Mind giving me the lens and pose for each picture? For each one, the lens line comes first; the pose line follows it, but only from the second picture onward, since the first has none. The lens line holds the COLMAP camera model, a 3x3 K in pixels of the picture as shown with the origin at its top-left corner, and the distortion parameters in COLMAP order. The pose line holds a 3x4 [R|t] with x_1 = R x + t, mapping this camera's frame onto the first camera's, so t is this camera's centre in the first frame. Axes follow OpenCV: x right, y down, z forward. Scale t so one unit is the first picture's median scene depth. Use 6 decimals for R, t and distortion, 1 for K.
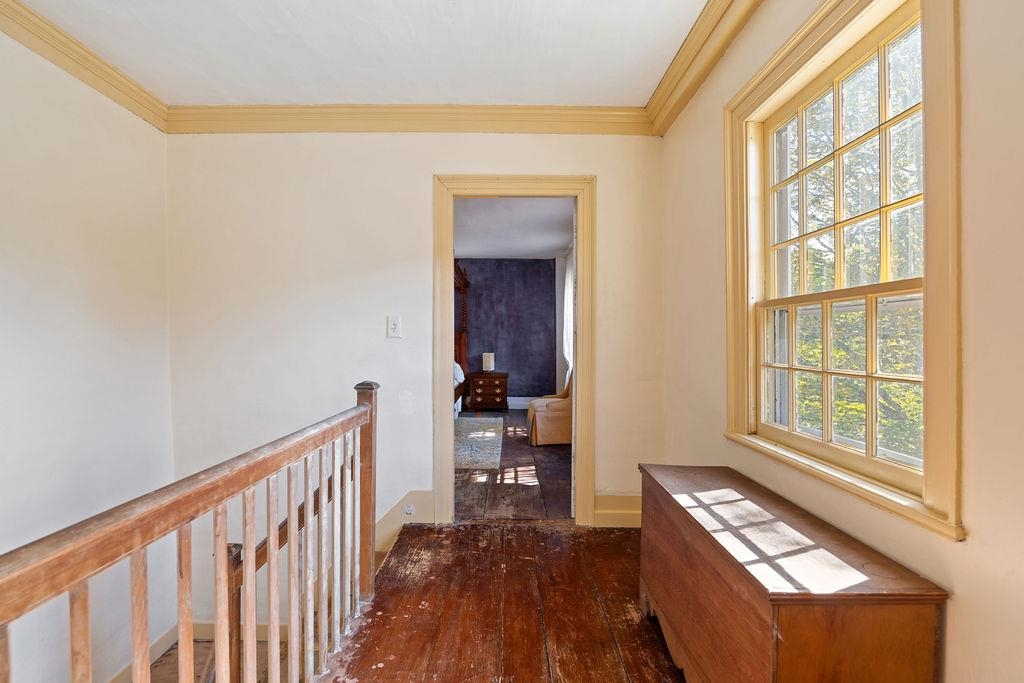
lens RADIAL K [[457.7, 0, 511.7], [0, 457.7, 341.9], [0, 0, 1]] dist [-0.004721, -0.000815]
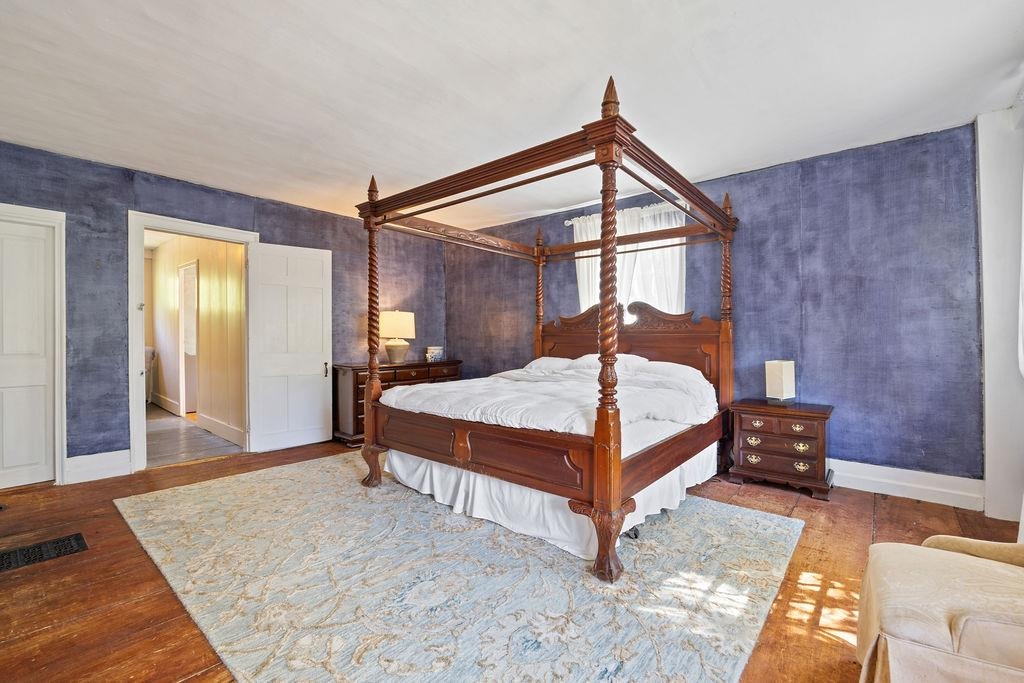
lens RADIAL K [[457.7, 0, 508.9], [0, 457.7, 337.2], [0, 0, 1]] dist [-0.004721, -0.000815]
pose [[0.770480, -0.009344, -0.637396, 0.033538], [0.007254, 0.999956, -0.005890, 0.000804], [0.637423, -0.000085, 0.770514, 0.448729]]
